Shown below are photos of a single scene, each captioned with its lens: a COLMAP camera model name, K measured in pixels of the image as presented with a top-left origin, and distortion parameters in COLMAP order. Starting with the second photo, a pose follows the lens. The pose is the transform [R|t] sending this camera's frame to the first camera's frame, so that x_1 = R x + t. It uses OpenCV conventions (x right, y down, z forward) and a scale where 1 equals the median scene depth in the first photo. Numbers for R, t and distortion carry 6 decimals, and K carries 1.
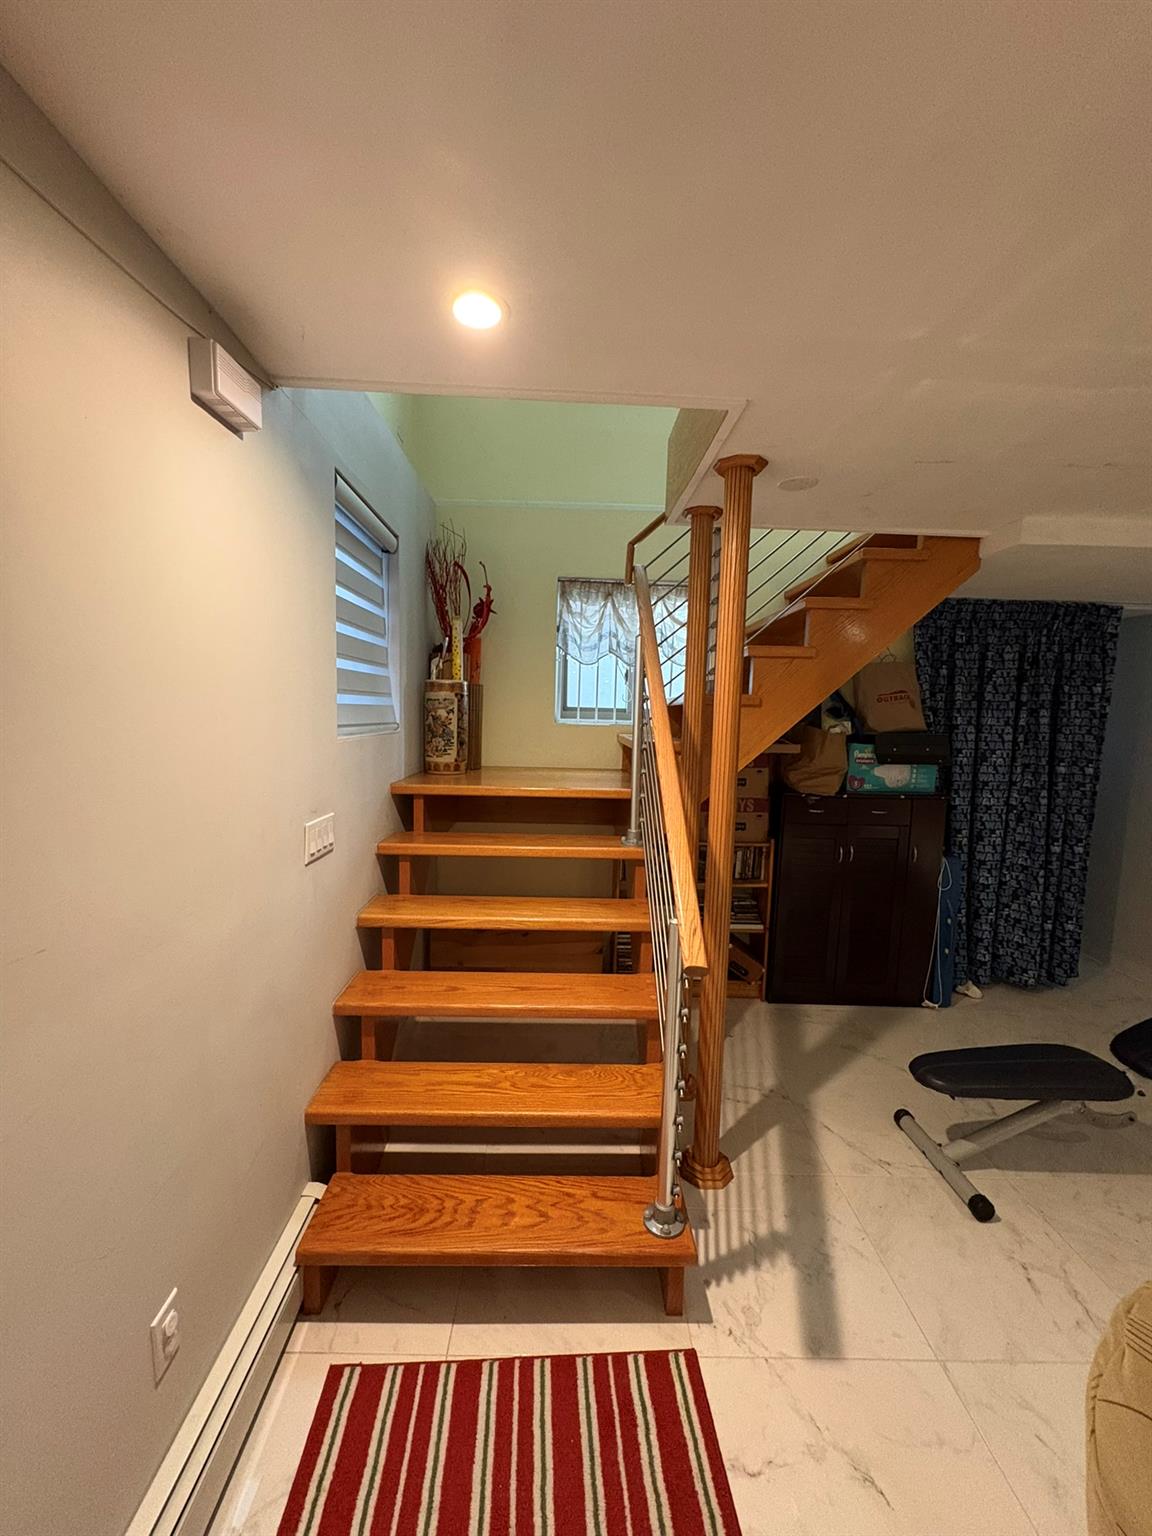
lens RADIAL K [[611.3, 0, 582.4], [0, 611.3, 772.2], [0, 0, 1]] dist [0.002018, 0.000076]
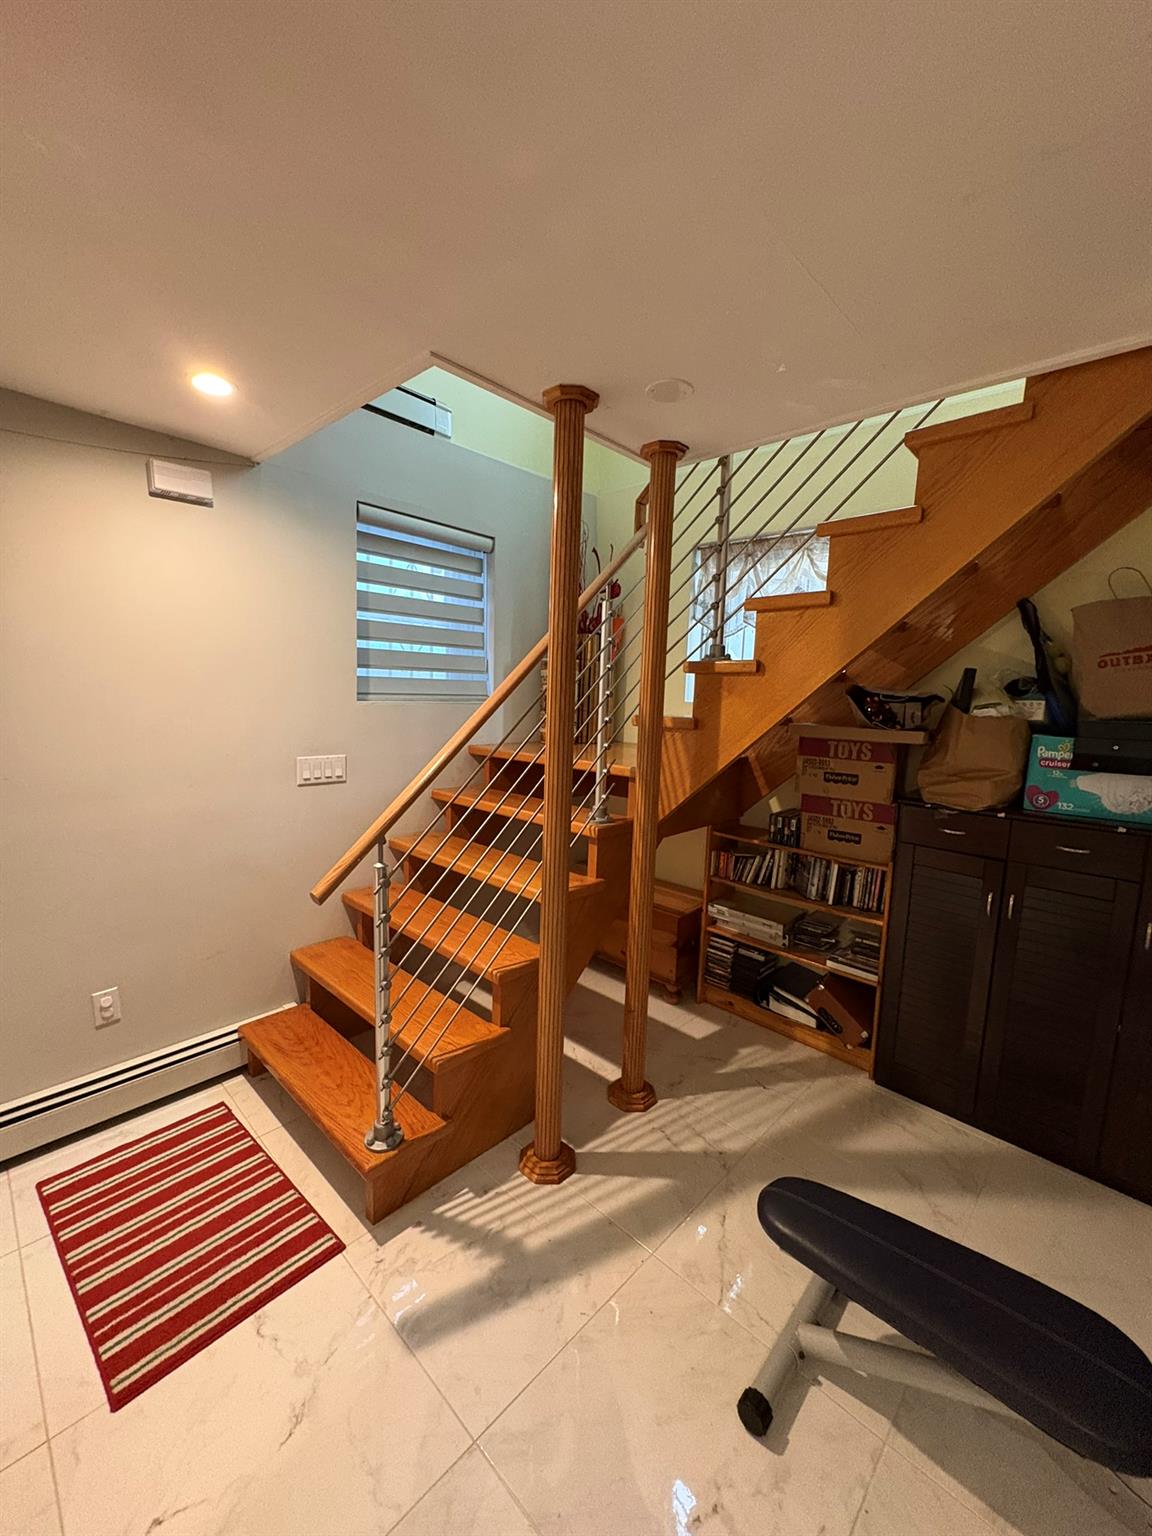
lens RADIAL K [[611.3, 0, 570.9], [0, 611.3, 769.2], [0, 0, 1]] dist [0.002018, 0.000076]
pose [[0.712435, 0.085607, -0.696497, 0.861543], [-0.080861, 0.995934, 0.039700, 0.003446], [0.697064, 0.028035, 0.716461, 0.342525]]
